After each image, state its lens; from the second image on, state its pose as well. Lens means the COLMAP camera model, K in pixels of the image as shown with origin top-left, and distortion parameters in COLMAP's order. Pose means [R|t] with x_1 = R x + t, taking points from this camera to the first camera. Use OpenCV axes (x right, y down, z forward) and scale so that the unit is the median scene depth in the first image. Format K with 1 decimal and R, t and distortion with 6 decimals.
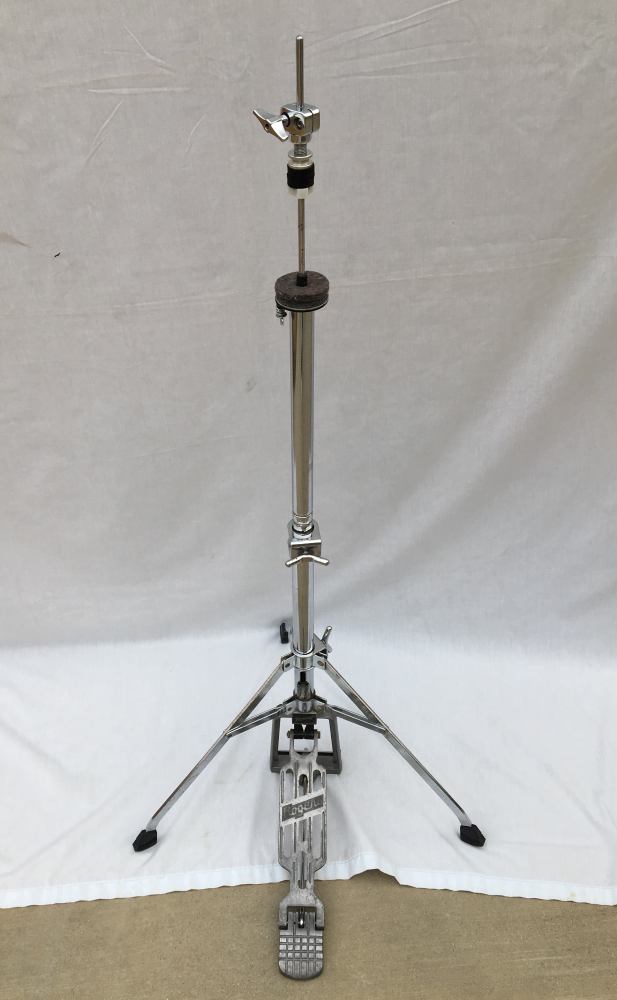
lens RADIAL K [[906.6, 0, 308.5], [0, 906.6, 500.0], [0, 0, 1]] dist [0.075065, -0.144899]
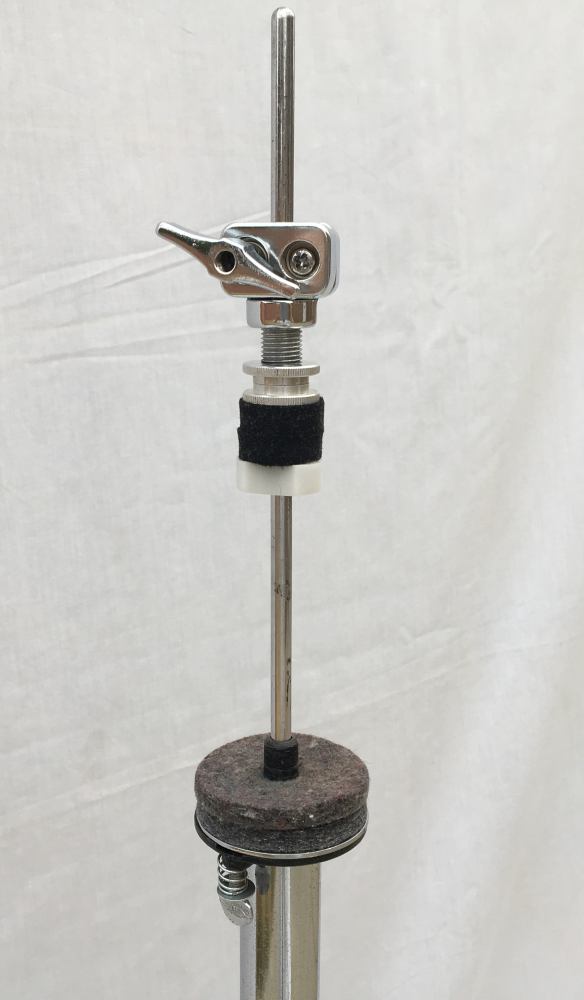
lens RADIAL K [[1152.8, 0, 292.0], [0, 1152.8, 500.0], [0, 0, 1]] dist [0.068820, 0.000559]
pose [[0.862678, -0.096743, 0.496414, -0.138675], [0.318023, 0.866965, -0.383709, -0.117470], [-0.393253, 0.488889, 0.778678, 0.461791]]
